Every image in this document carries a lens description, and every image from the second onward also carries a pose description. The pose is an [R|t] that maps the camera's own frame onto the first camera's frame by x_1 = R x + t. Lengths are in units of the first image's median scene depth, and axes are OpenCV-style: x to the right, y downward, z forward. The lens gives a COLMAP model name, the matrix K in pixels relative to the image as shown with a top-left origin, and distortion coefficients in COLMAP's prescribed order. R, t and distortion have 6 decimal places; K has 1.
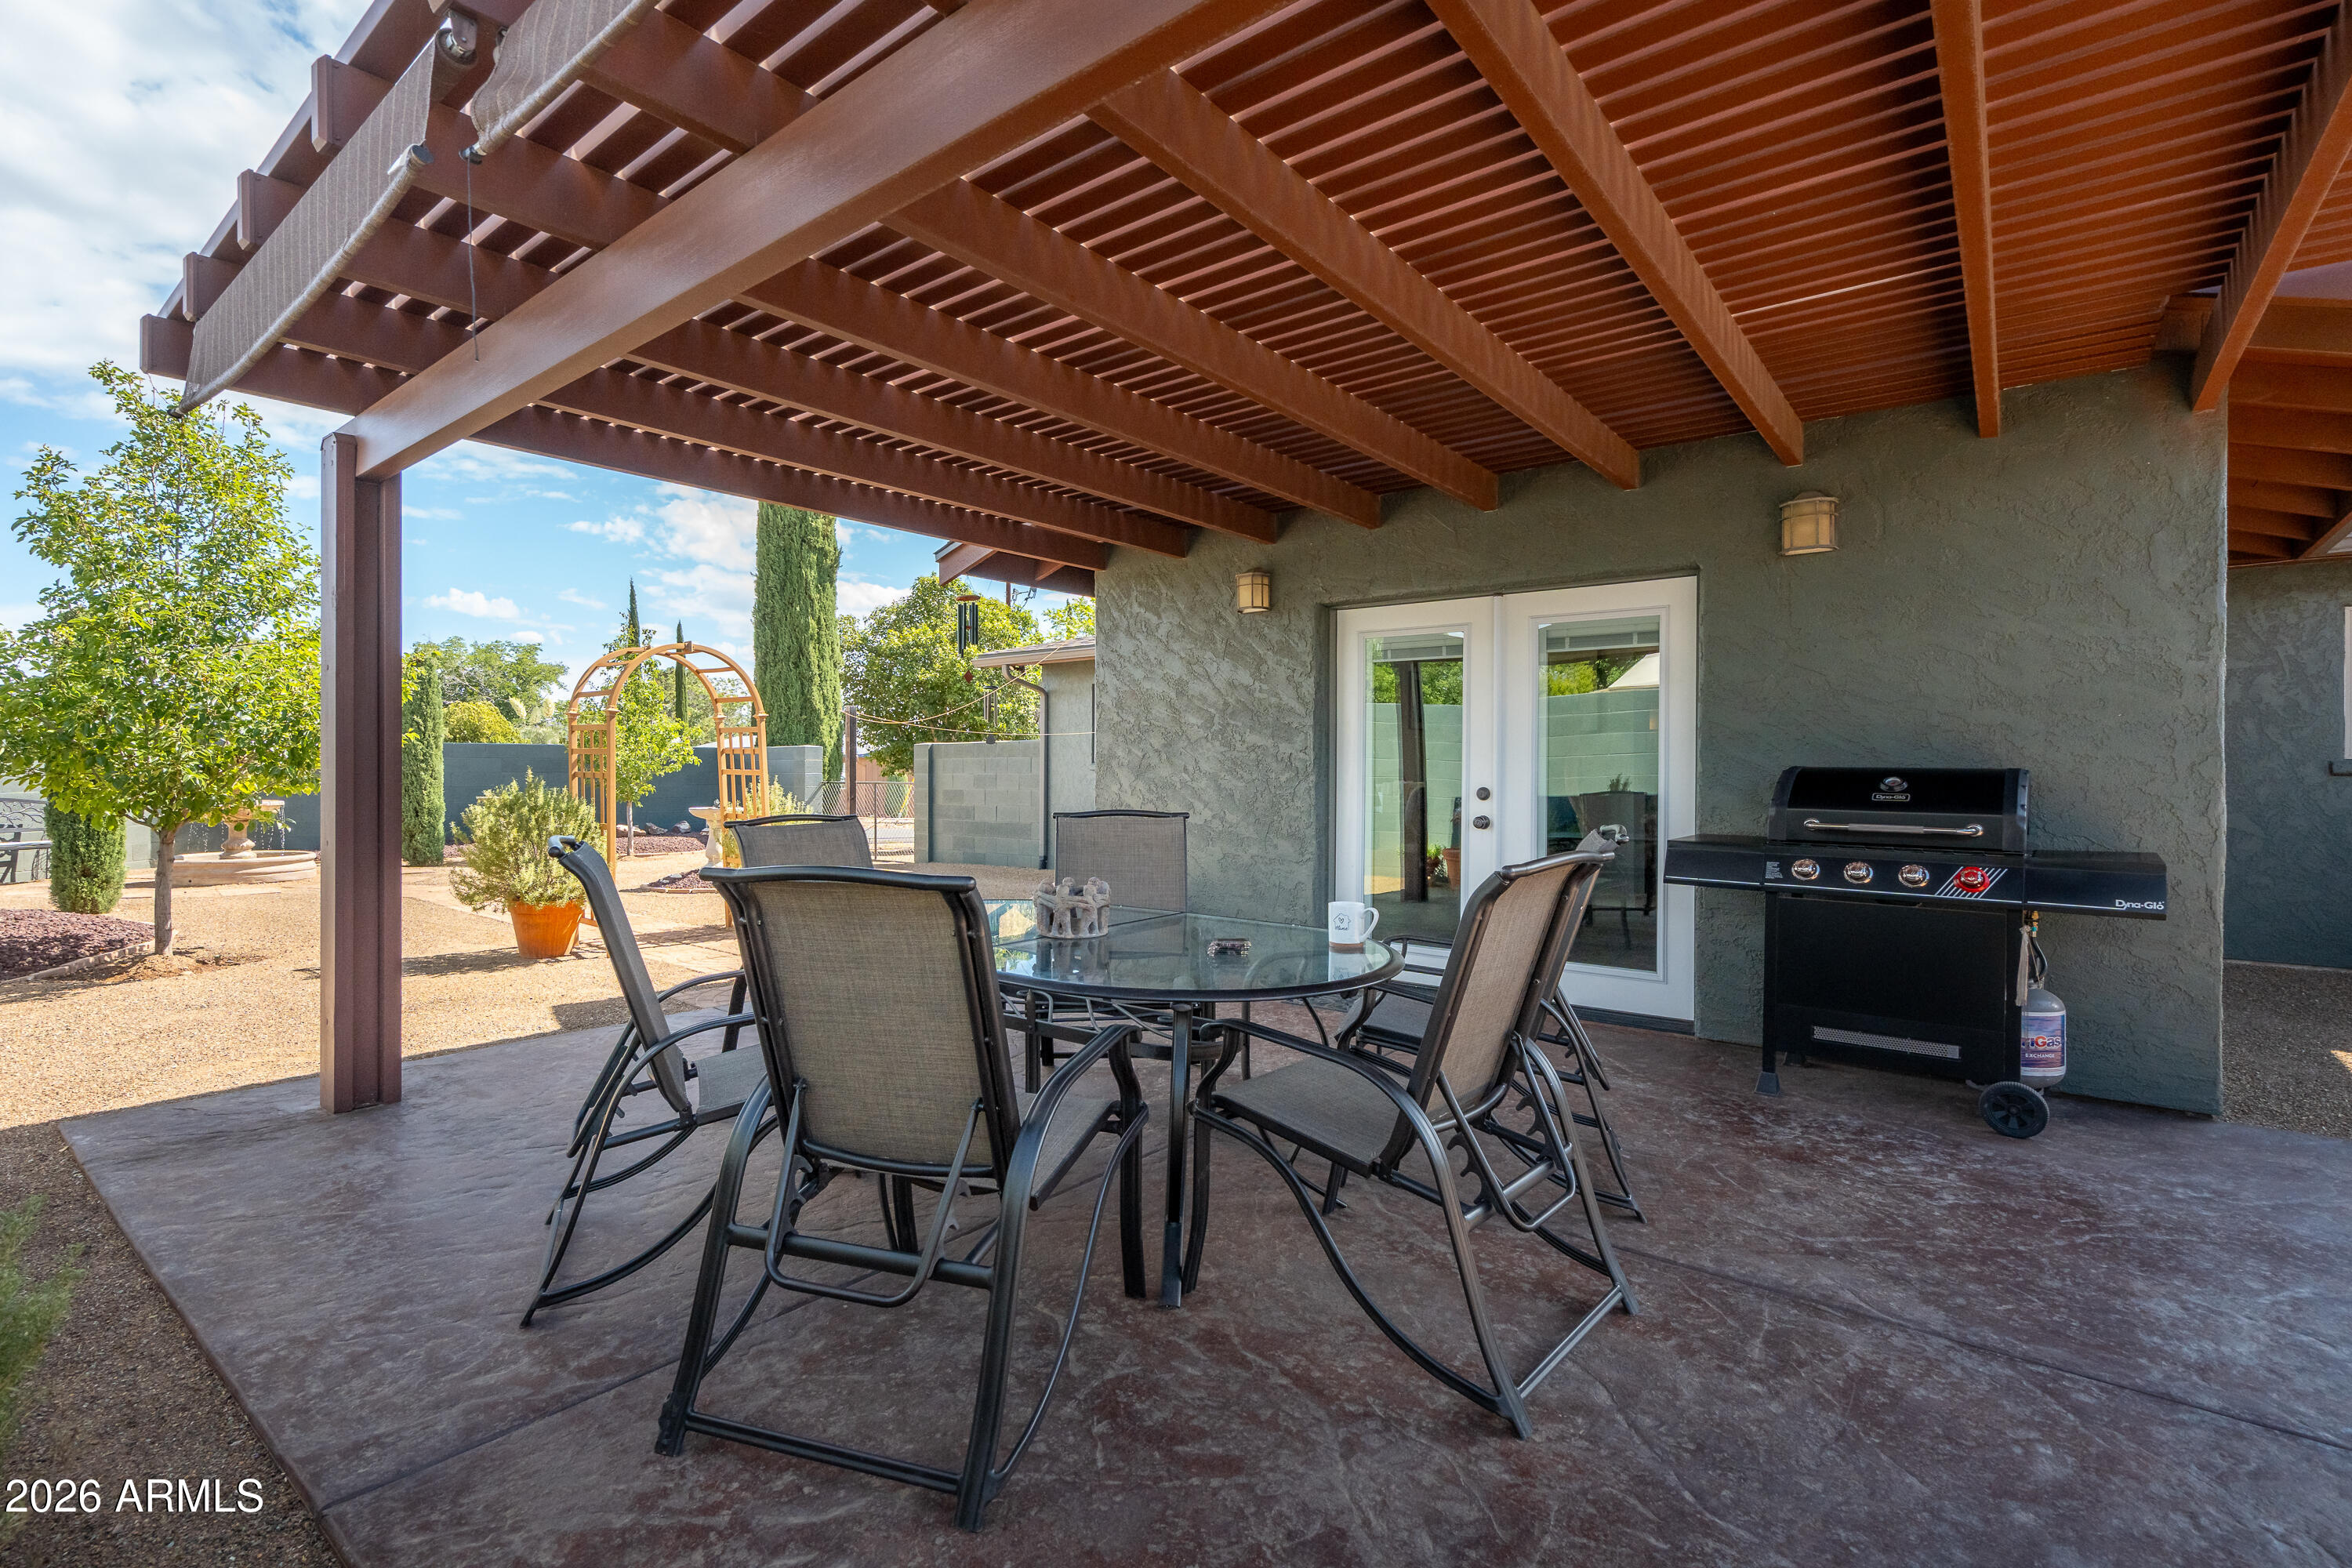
lens RADIAL K [[1067.4, 0, 1174.3], [0, 1067.4, 782.1], [0, 0, 1]] dist [0.004129, -0.001341]
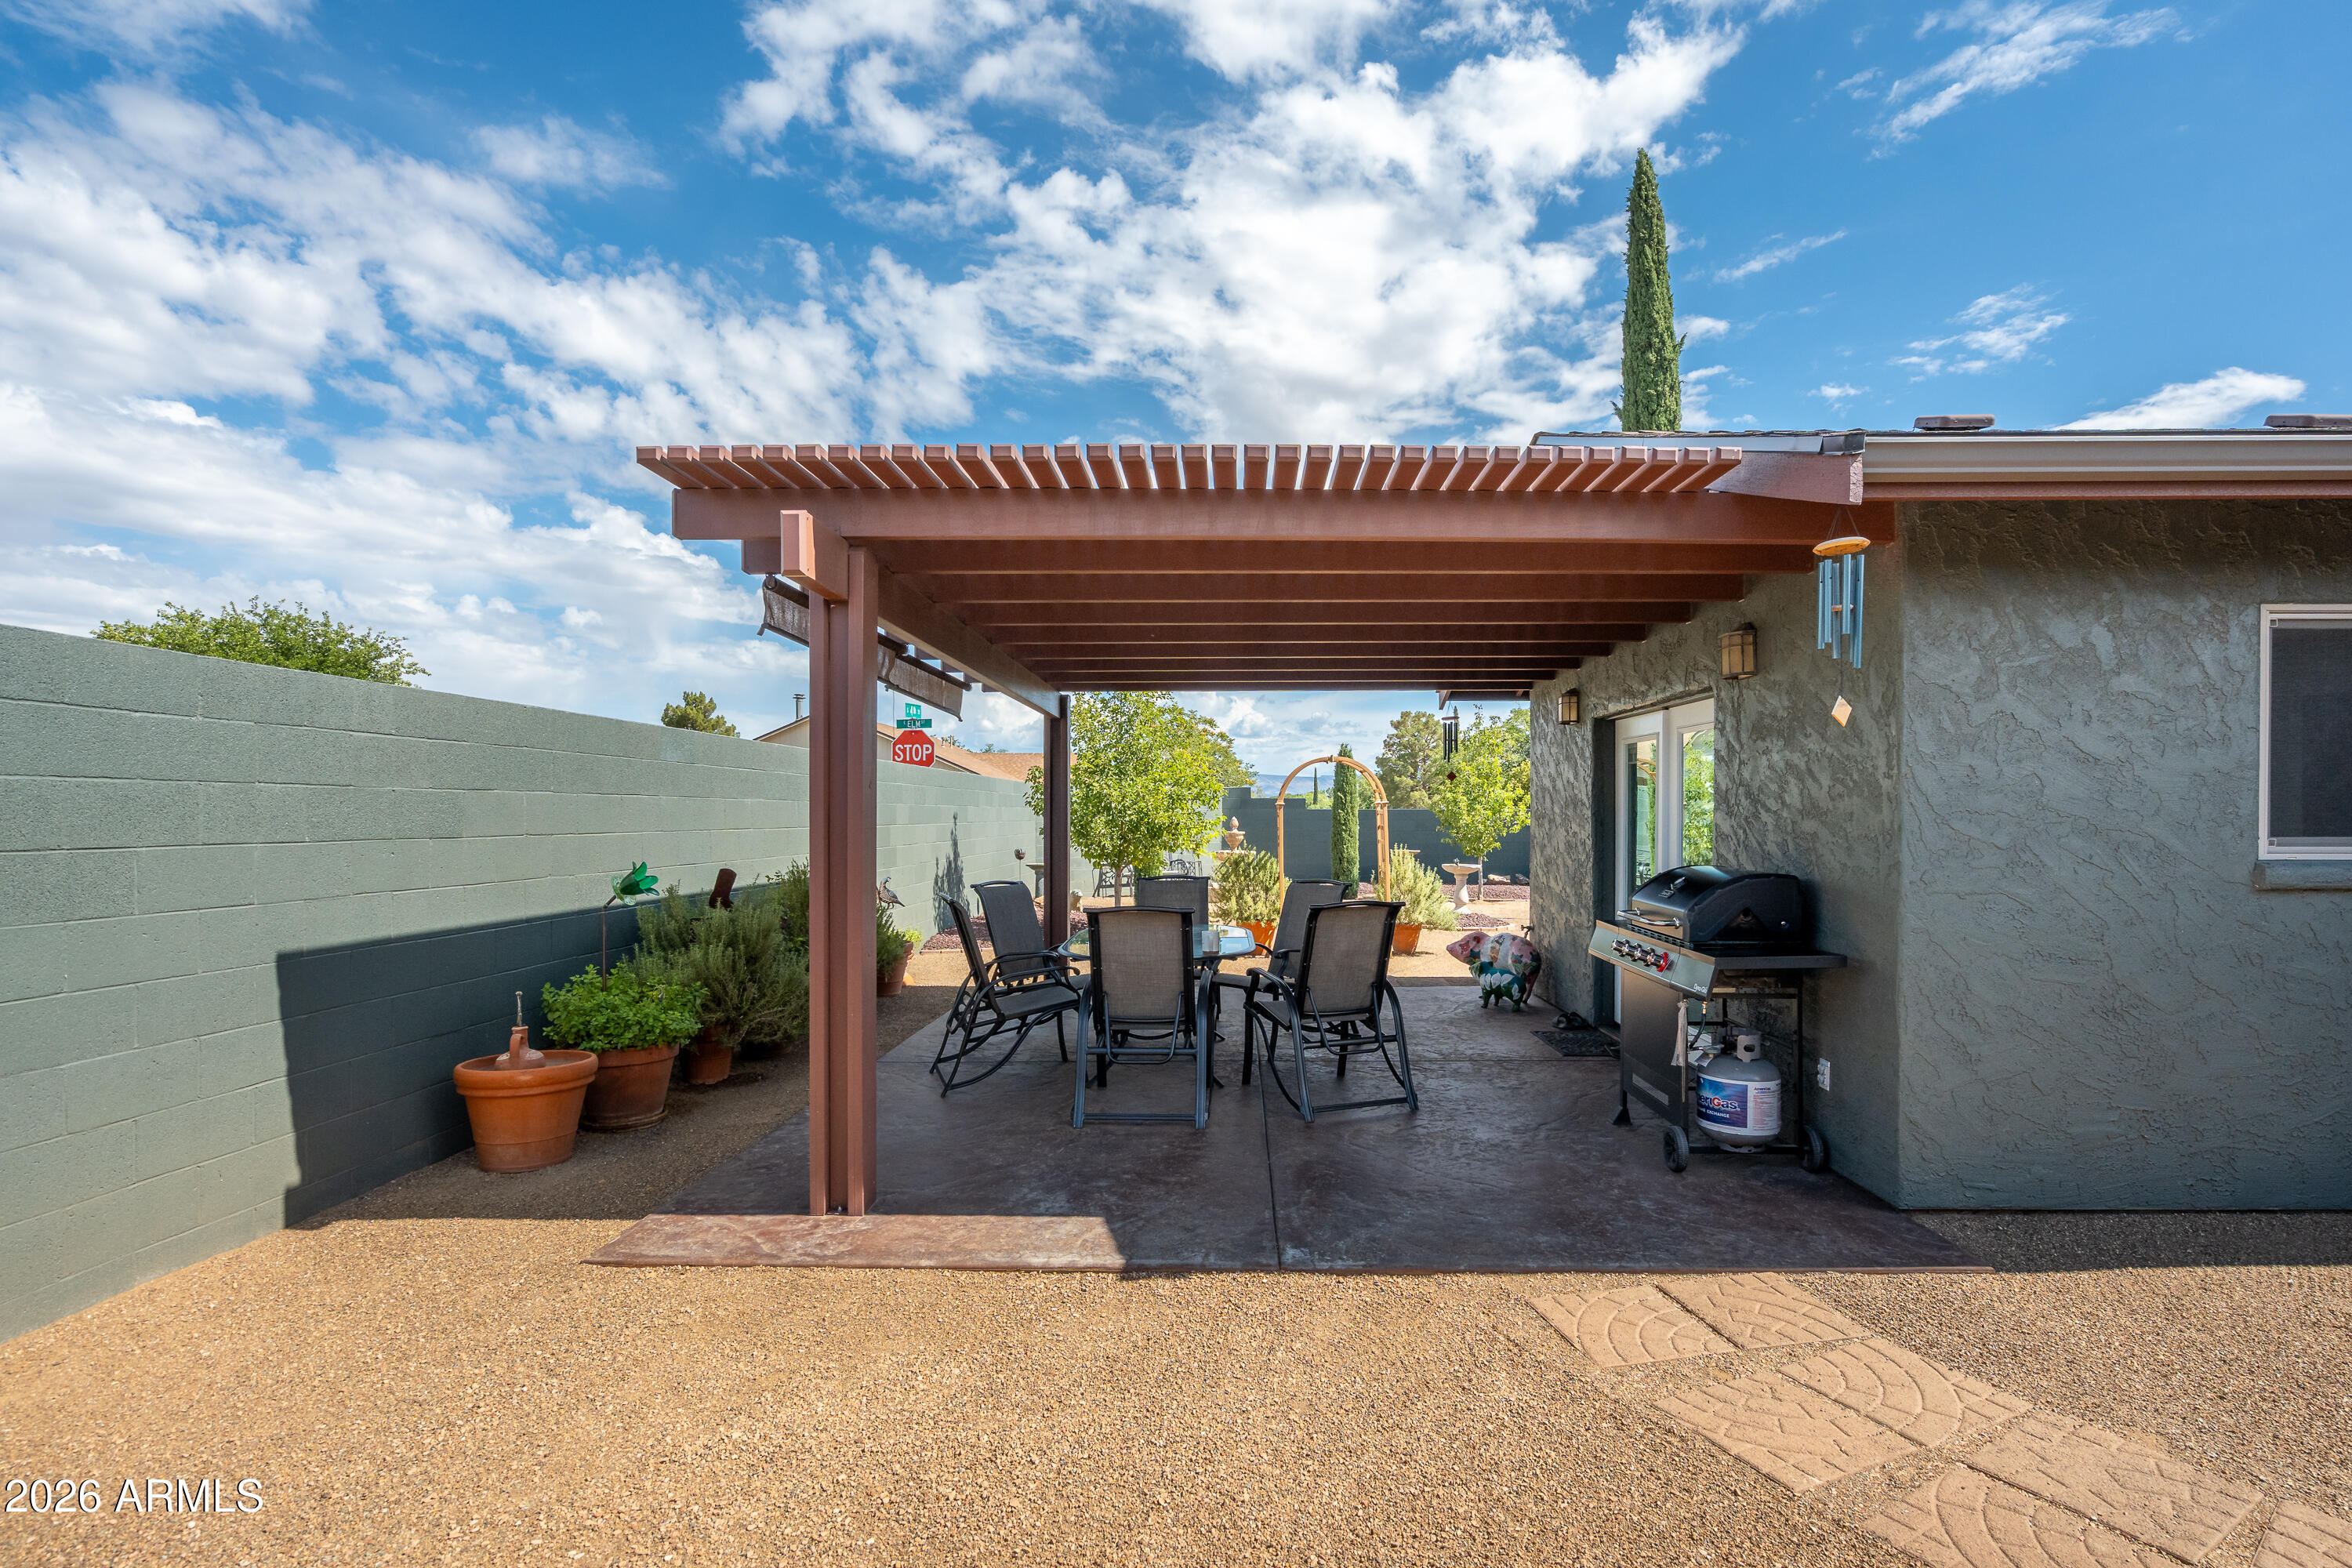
lens RADIAL K [[1128.2, 0, 1200.0], [0, 1128.2, 826.9], [0, 0, 1]] dist [-0.001458, 0.000630]
pose [[0.599515, 0.003985, -0.800354, 0.863140], [-0.004434, 0.999989, 0.001658, -0.039660], [0.800351, 0.002555, 0.599526, -0.135400]]
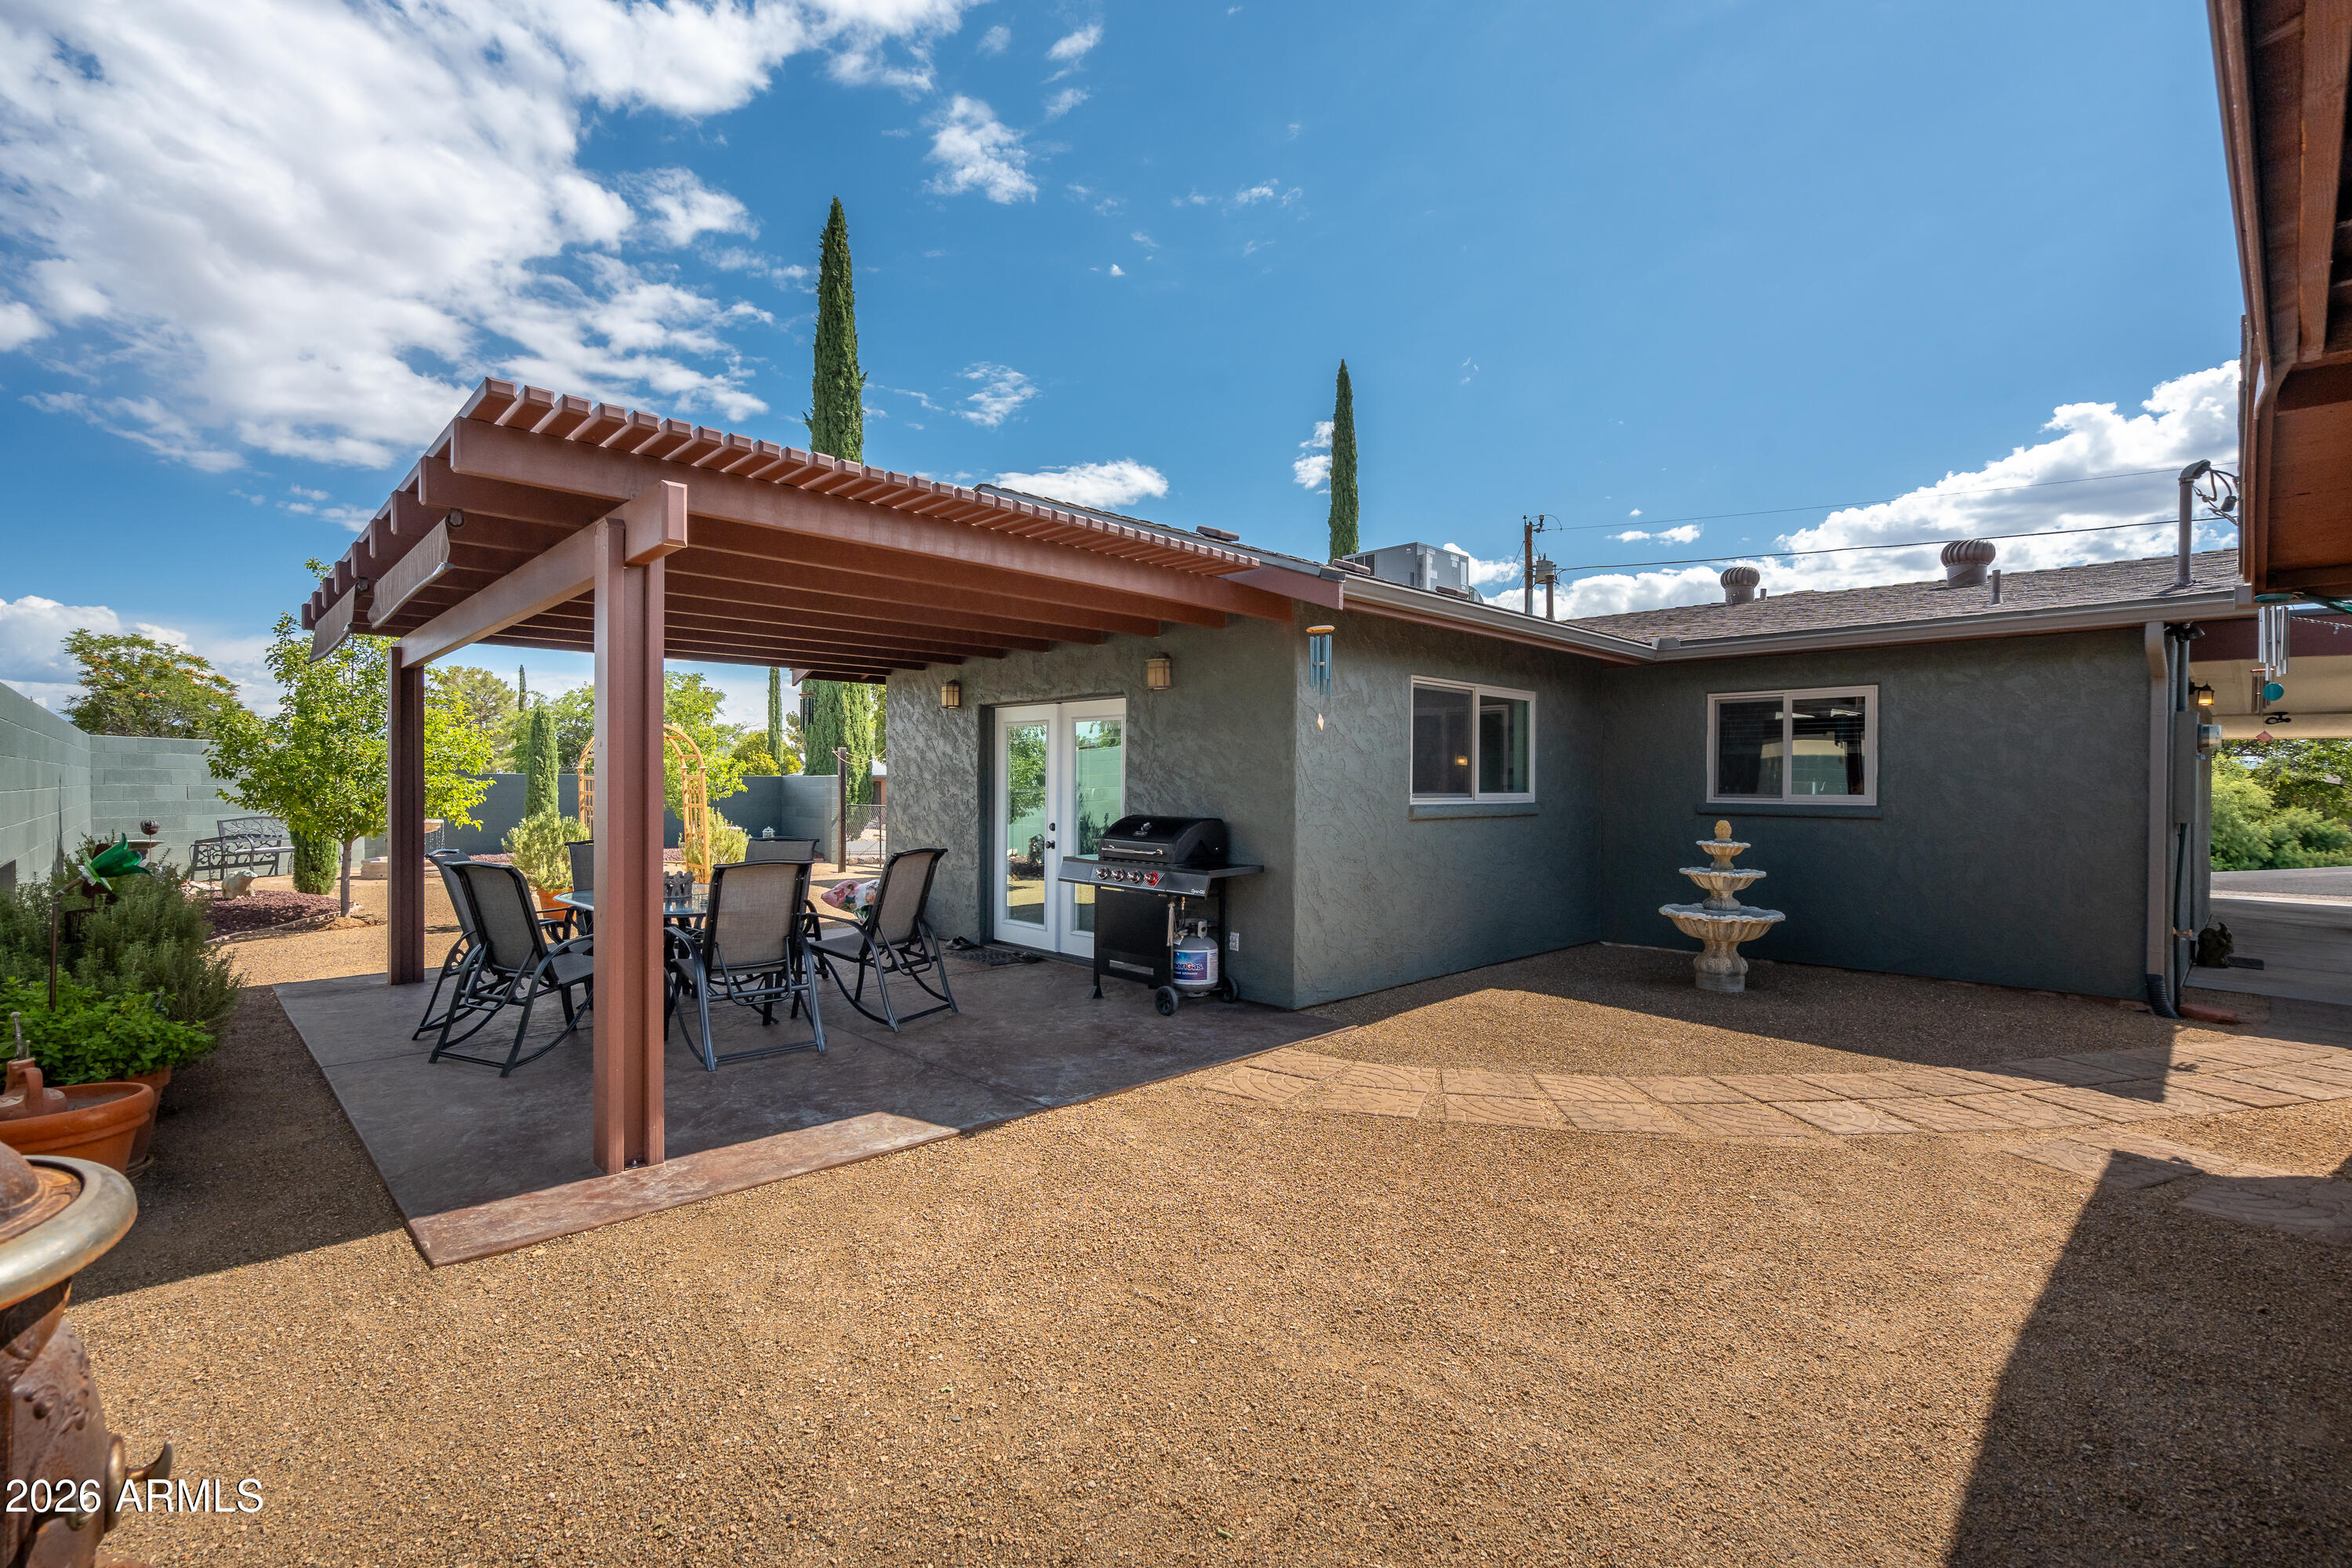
lens RADIAL K [[1067.4, 0, 1163.9], [0, 1067.4, 796.7], [0, 0, 1]] dist [0.004129, -0.001341]
pose [[0.989344, 0.002025, -0.145586, 0.605831], [-0.001791, 0.999997, 0.001736, -0.032910], [0.145589, -0.001457, 0.989344, -0.498688]]
